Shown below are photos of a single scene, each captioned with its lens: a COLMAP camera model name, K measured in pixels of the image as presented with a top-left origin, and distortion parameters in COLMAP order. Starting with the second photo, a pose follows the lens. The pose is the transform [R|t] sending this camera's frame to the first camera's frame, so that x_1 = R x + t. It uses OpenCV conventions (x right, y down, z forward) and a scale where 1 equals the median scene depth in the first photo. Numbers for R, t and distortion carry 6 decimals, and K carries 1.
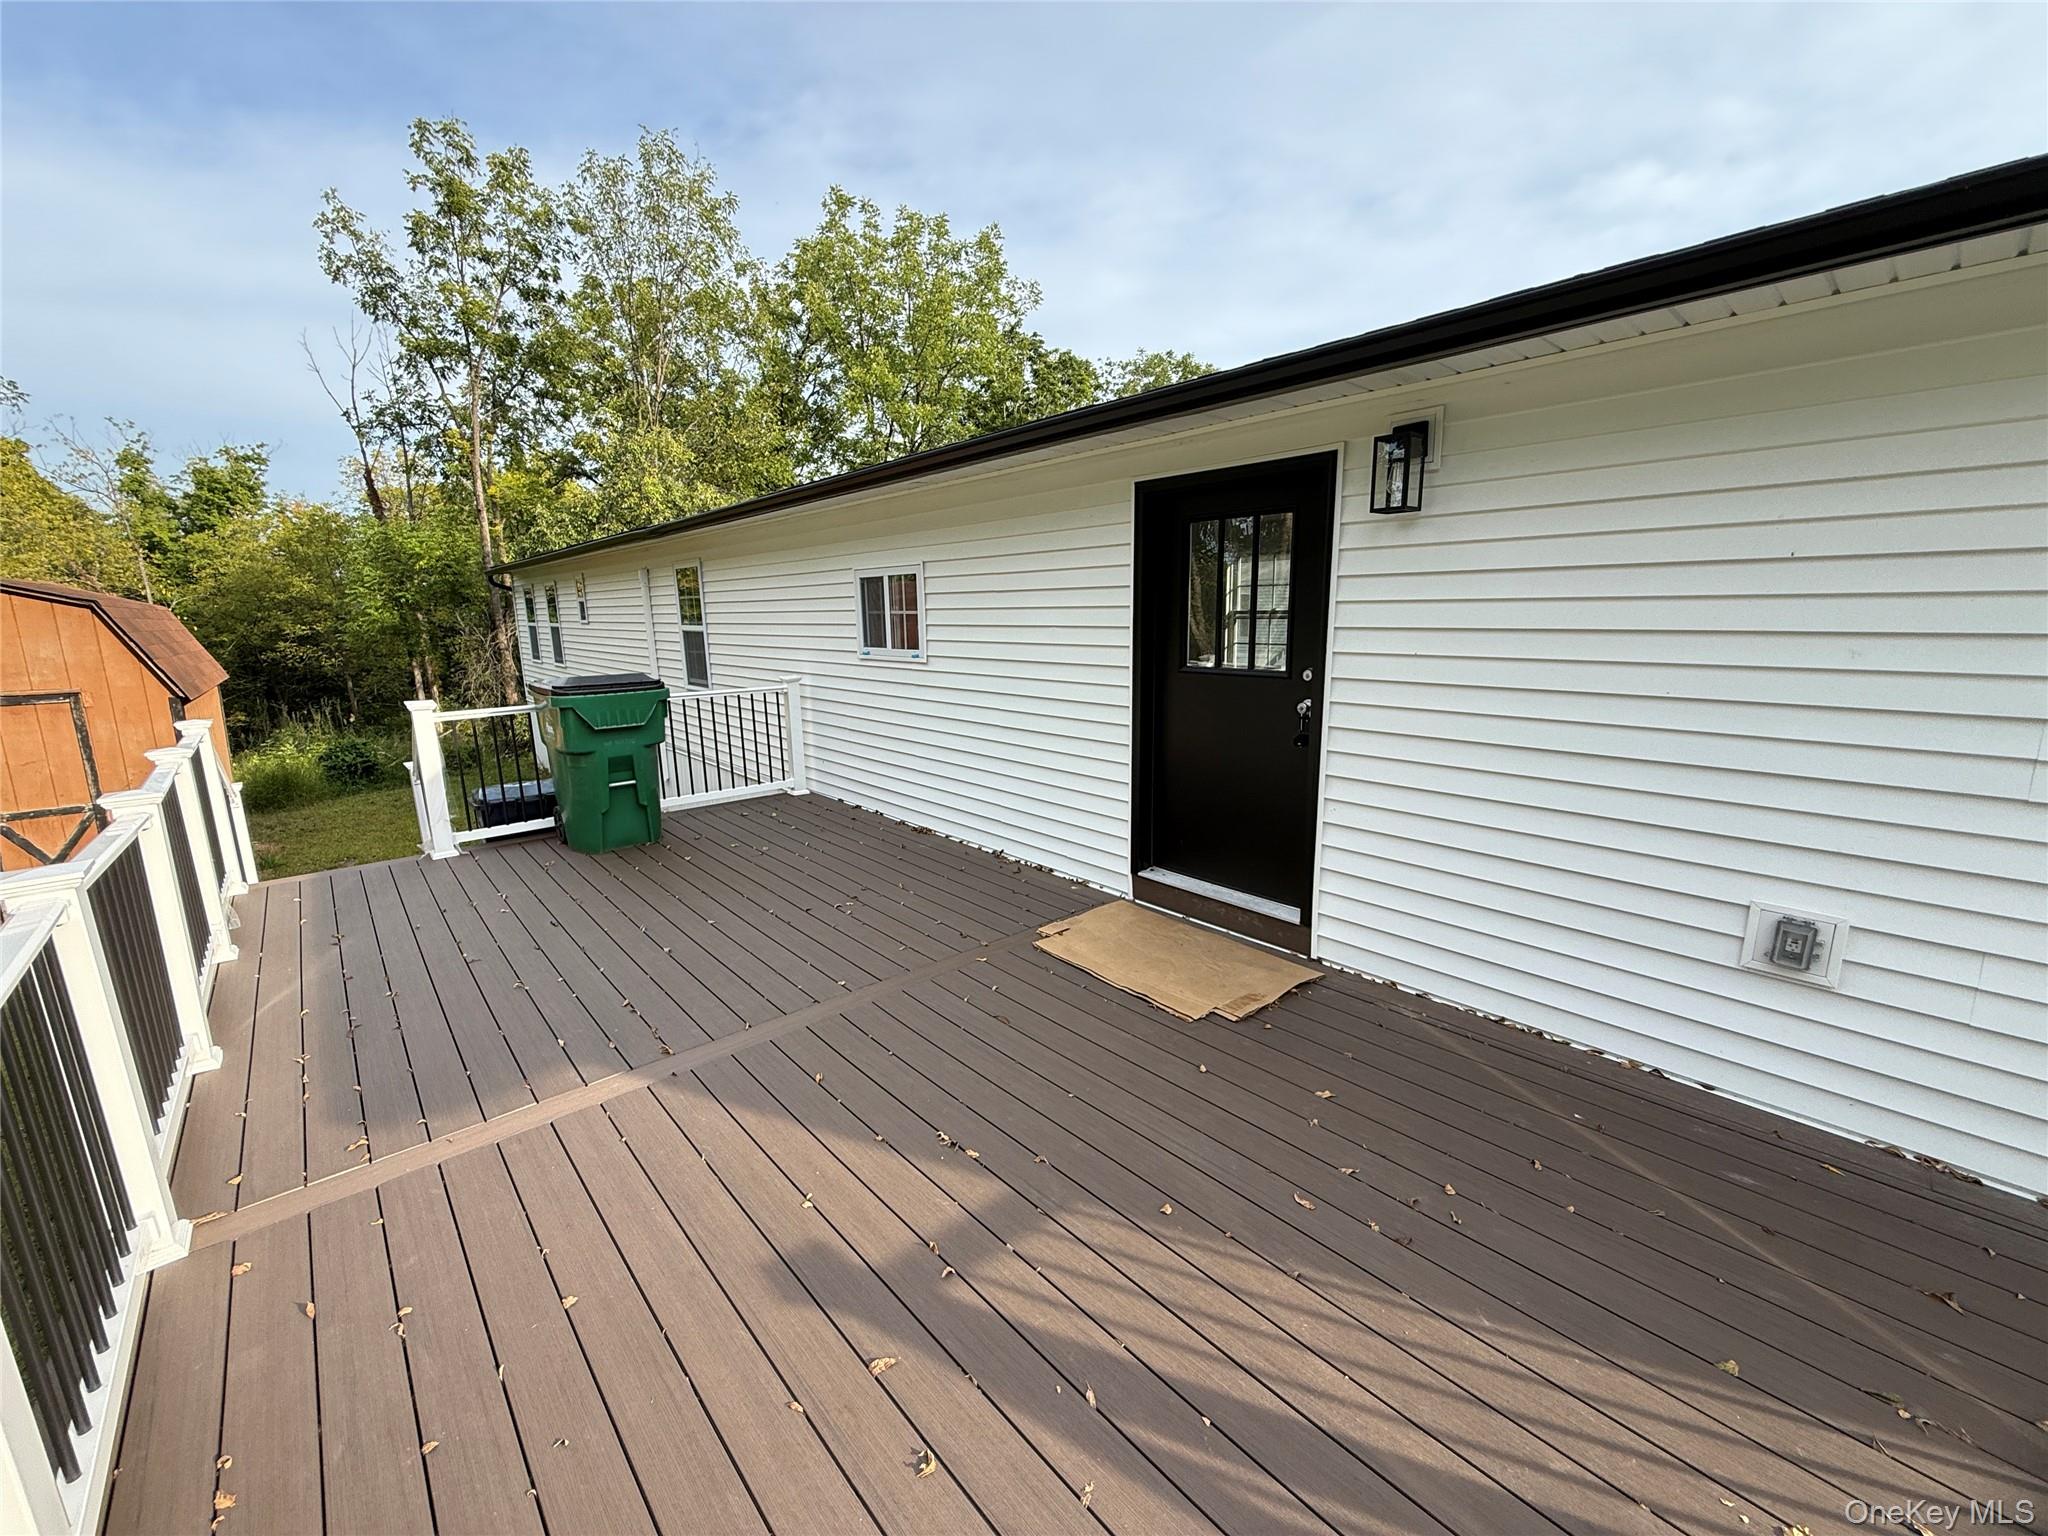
lens RADIAL K [[818.2, 0, 1018.4], [0, 818.2, 769.2], [0, 0, 1]] dist [0.000117, 0.000085]
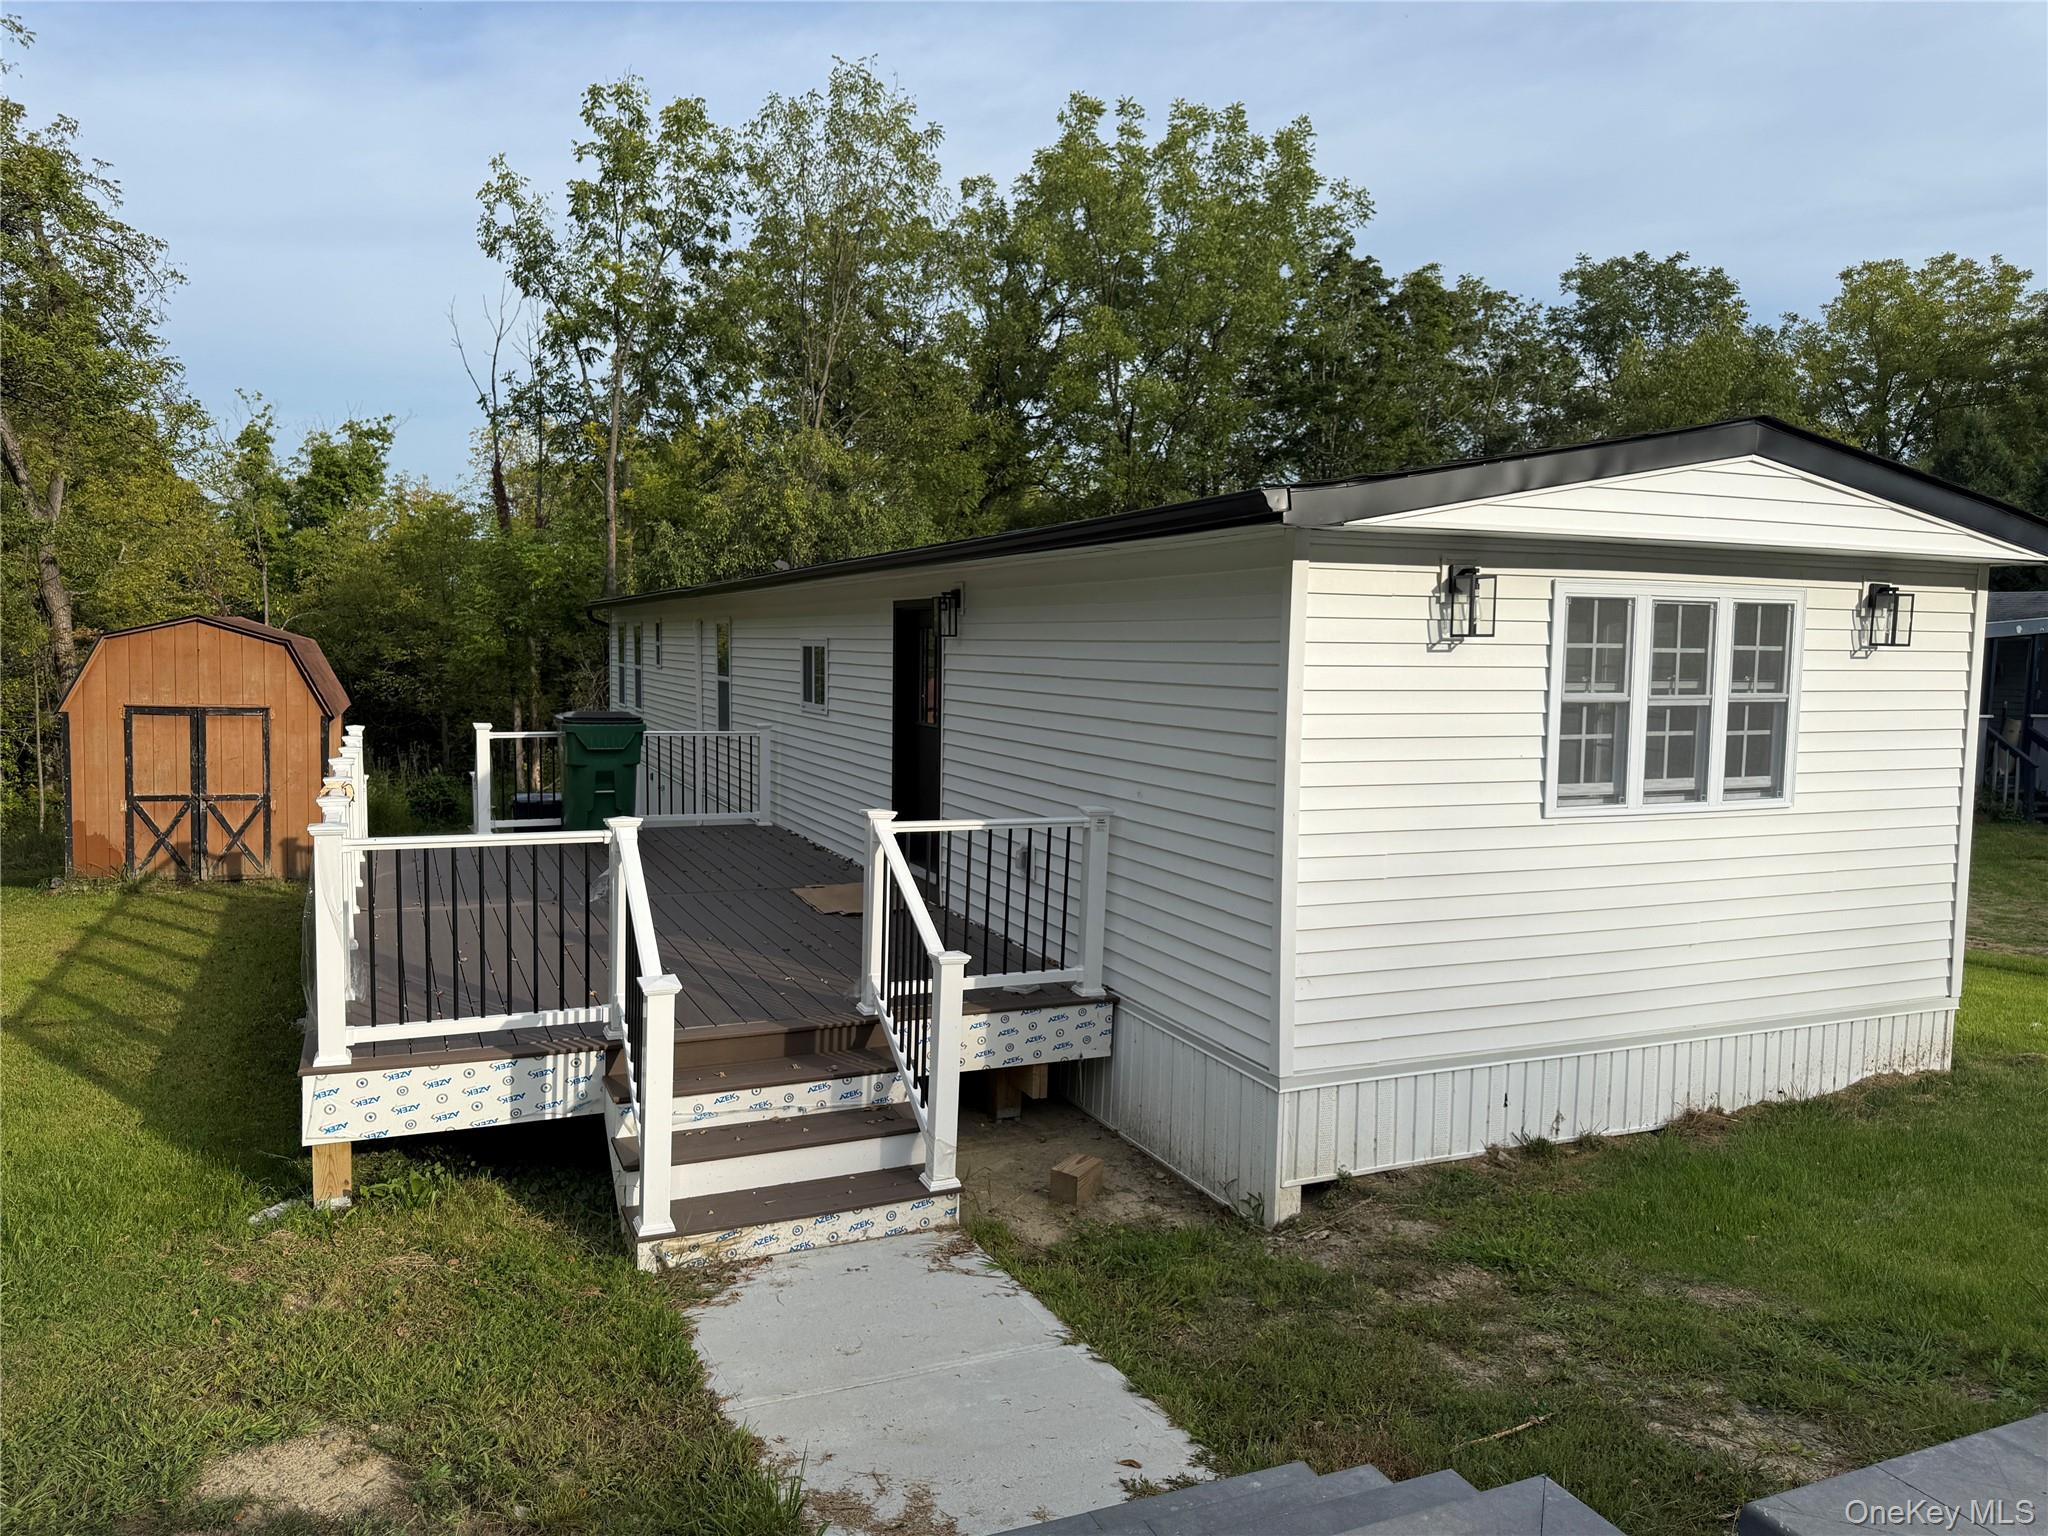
lens RADIAL K [[1450.6, 0, 1032.8], [0, 1450.6, 773.8], [0, 0, 1]] dist [0.042862, -0.053746]
pose [[0.953915, 0.059489, -0.294121, 0.174855], [-0.090931, 0.991373, -0.094398, 0.029398], [0.285968, 0.116792, 0.951095, -0.211982]]
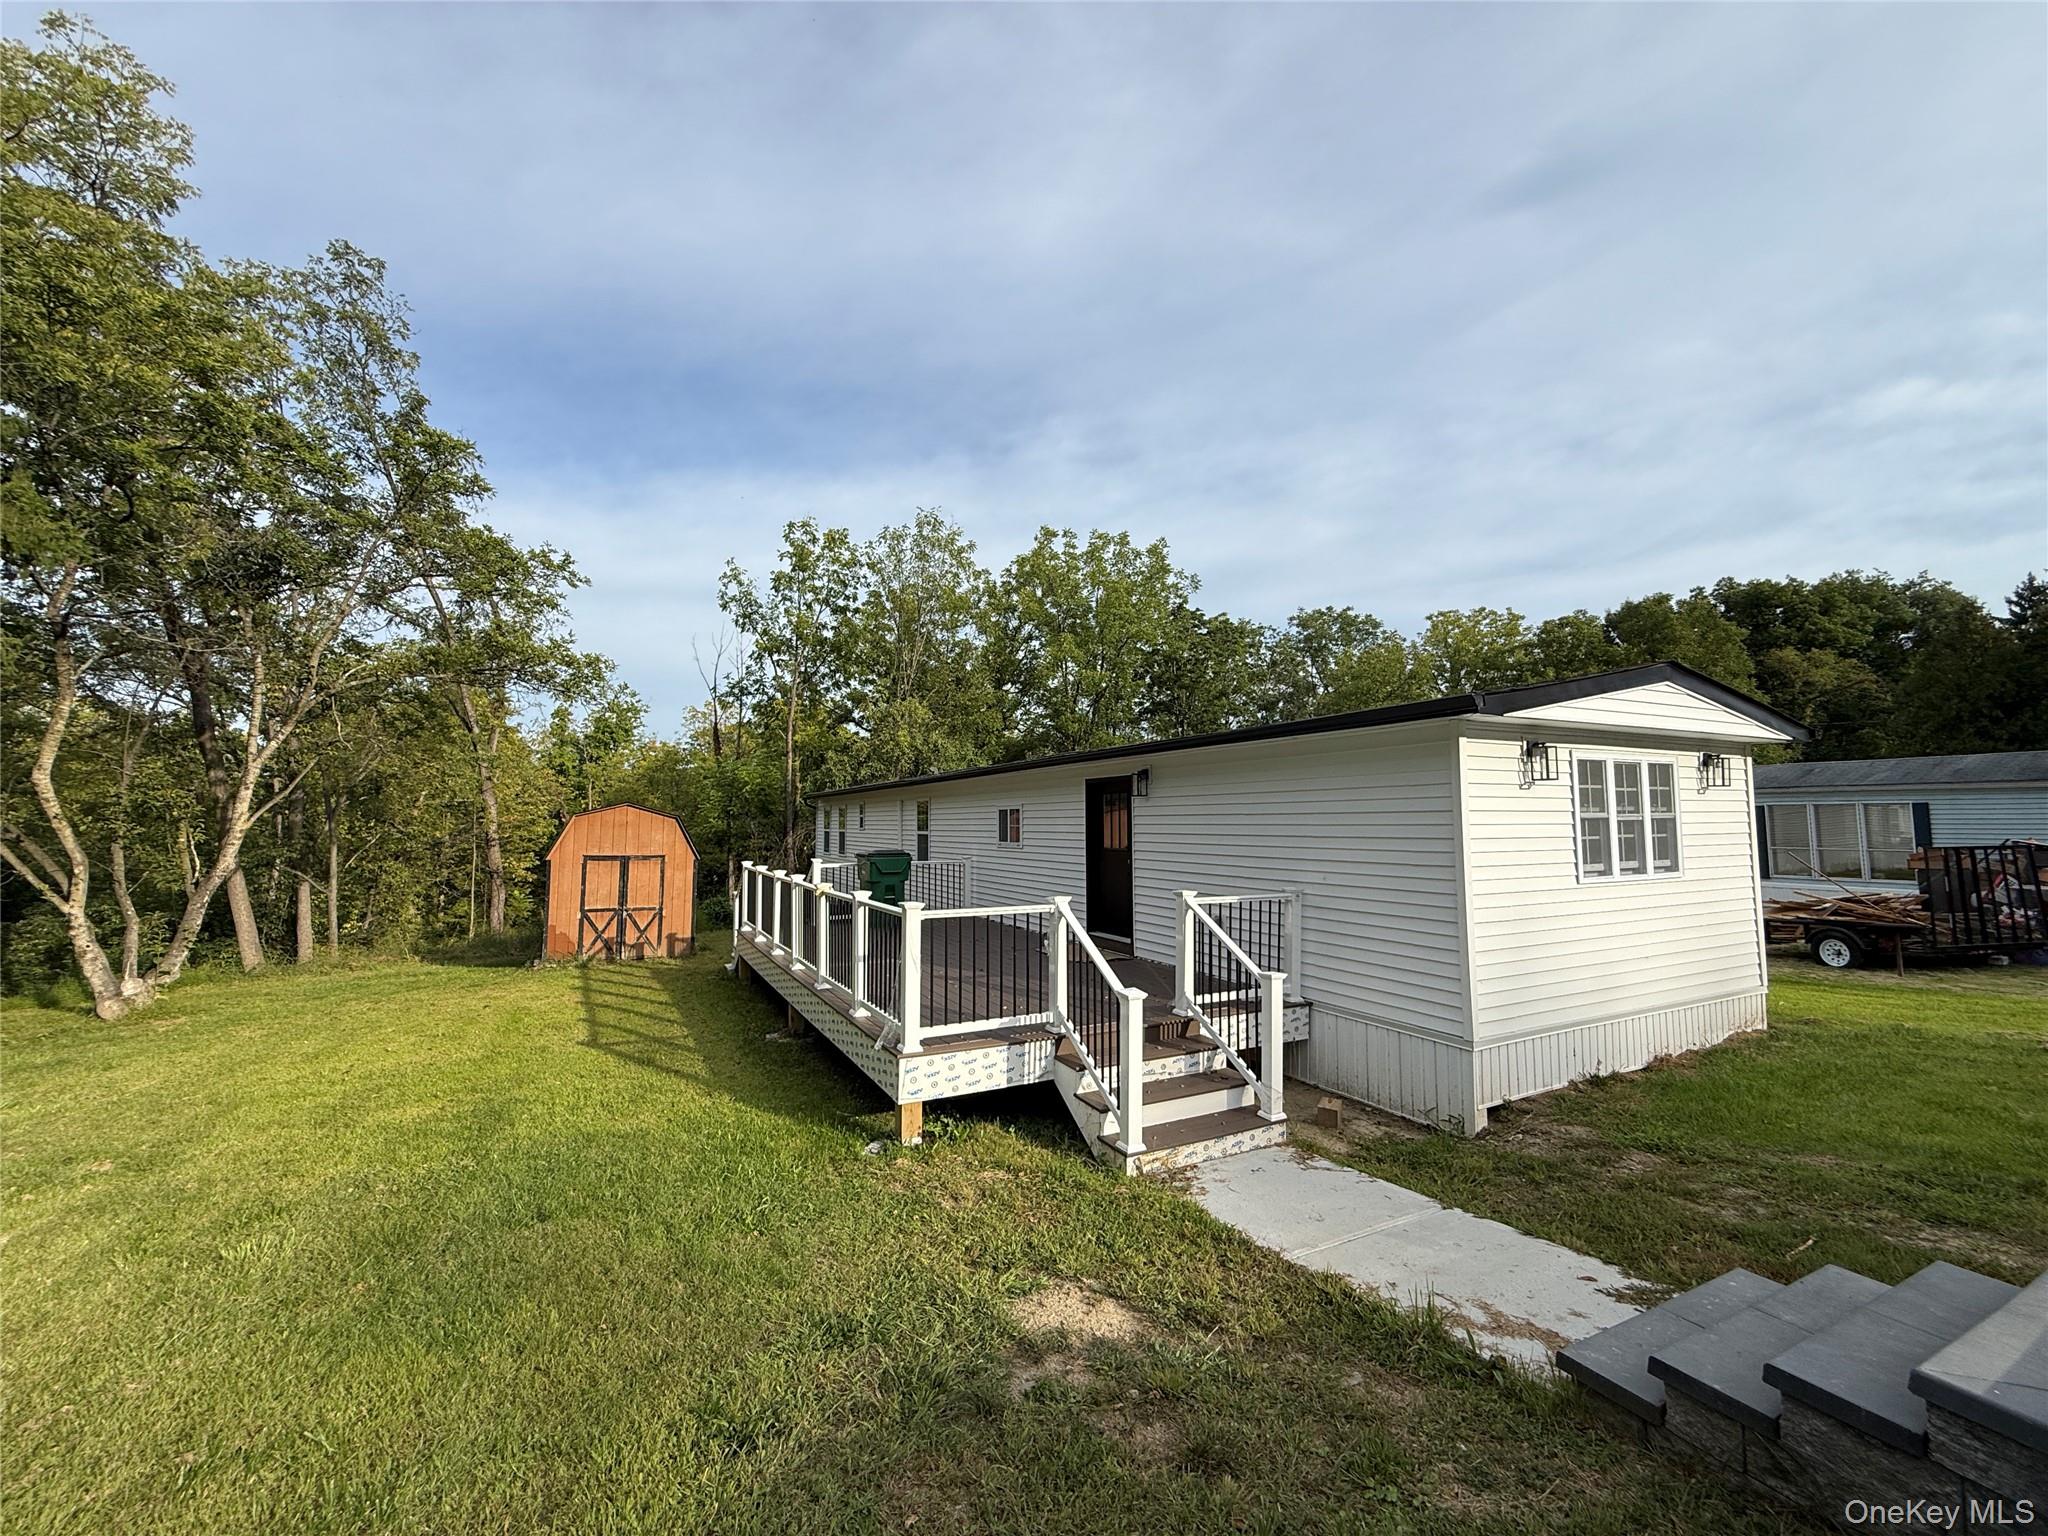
lens RADIAL K [[818.2, 0, 1019.1], [0, 818.2, 768.2], [0, 0, 1]] dist [0.000117, 0.000085]
pose [[0.968542, -0.002799, -0.248834, 0.086995], [-0.061466, 0.966263, -0.250117, 0.043091], [0.241139, 0.257544, 0.935694, -0.227632]]
